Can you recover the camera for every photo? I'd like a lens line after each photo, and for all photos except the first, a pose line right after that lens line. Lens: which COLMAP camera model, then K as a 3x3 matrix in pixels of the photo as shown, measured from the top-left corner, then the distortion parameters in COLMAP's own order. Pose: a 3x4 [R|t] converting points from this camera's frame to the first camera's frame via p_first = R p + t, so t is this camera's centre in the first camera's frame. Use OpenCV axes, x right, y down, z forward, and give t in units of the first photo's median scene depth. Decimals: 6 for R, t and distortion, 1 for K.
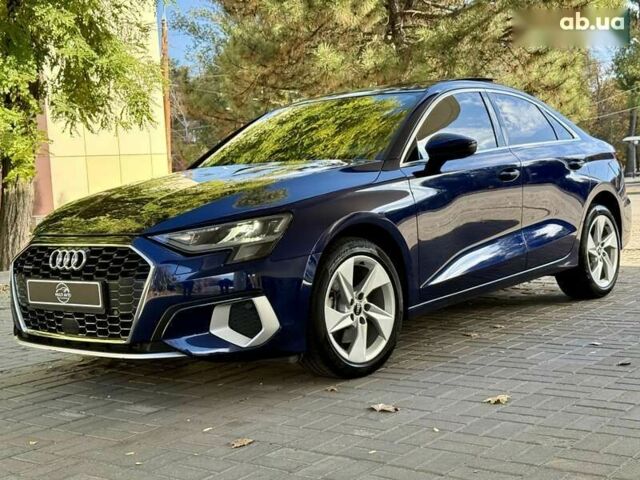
lens RADIAL K [[879.3, 0, 349.2], [0, 879.3, 238.4], [0, 0, 1]] dist [0.122624, -0.010723]
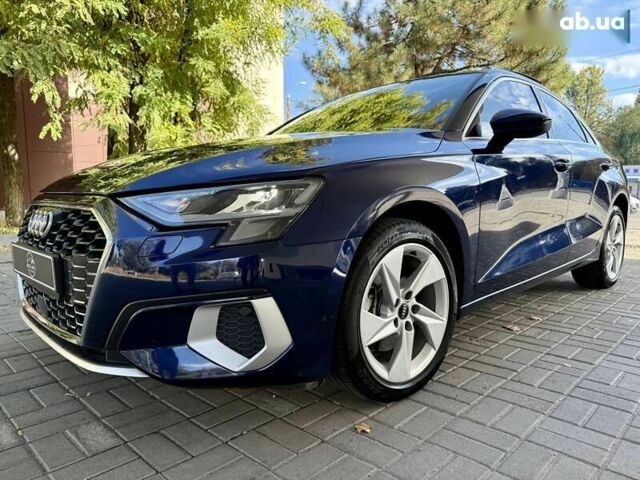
lens RADIAL K [[460.6, 0, 328.8], [0, 460.6, 242.8], [0, 0, 1]] dist [0.055817, -0.082820]
pose [[0.991897, 0.071280, -0.105160, -0.017661], [-0.066008, 0.996421, 0.052796, 0.002964], [0.108547, -0.045426, 0.993053, 0.608507]]
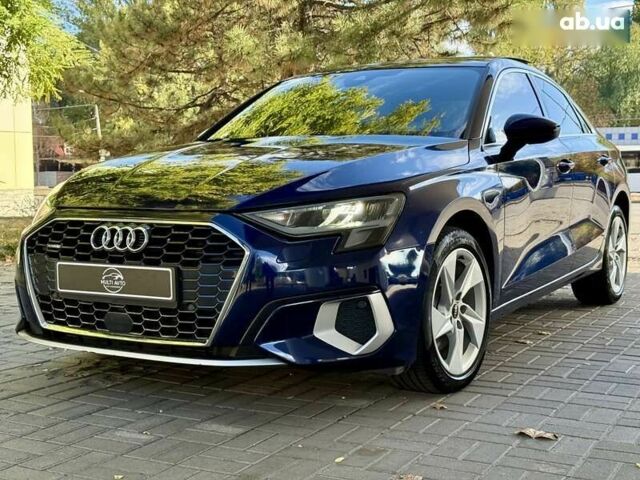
lens RADIAL K [[879.3, 0, 349.2], [0, 879.3, 238.4], [0, 0, 1]] dist [0.122624, -0.010723]
pose [[0.986271, 0.041133, 0.159930, -0.236587], [-0.041701, 0.999130, 0.000195, 0.014604], [-0.159783, -0.006861, 0.987128, 0.182007]]
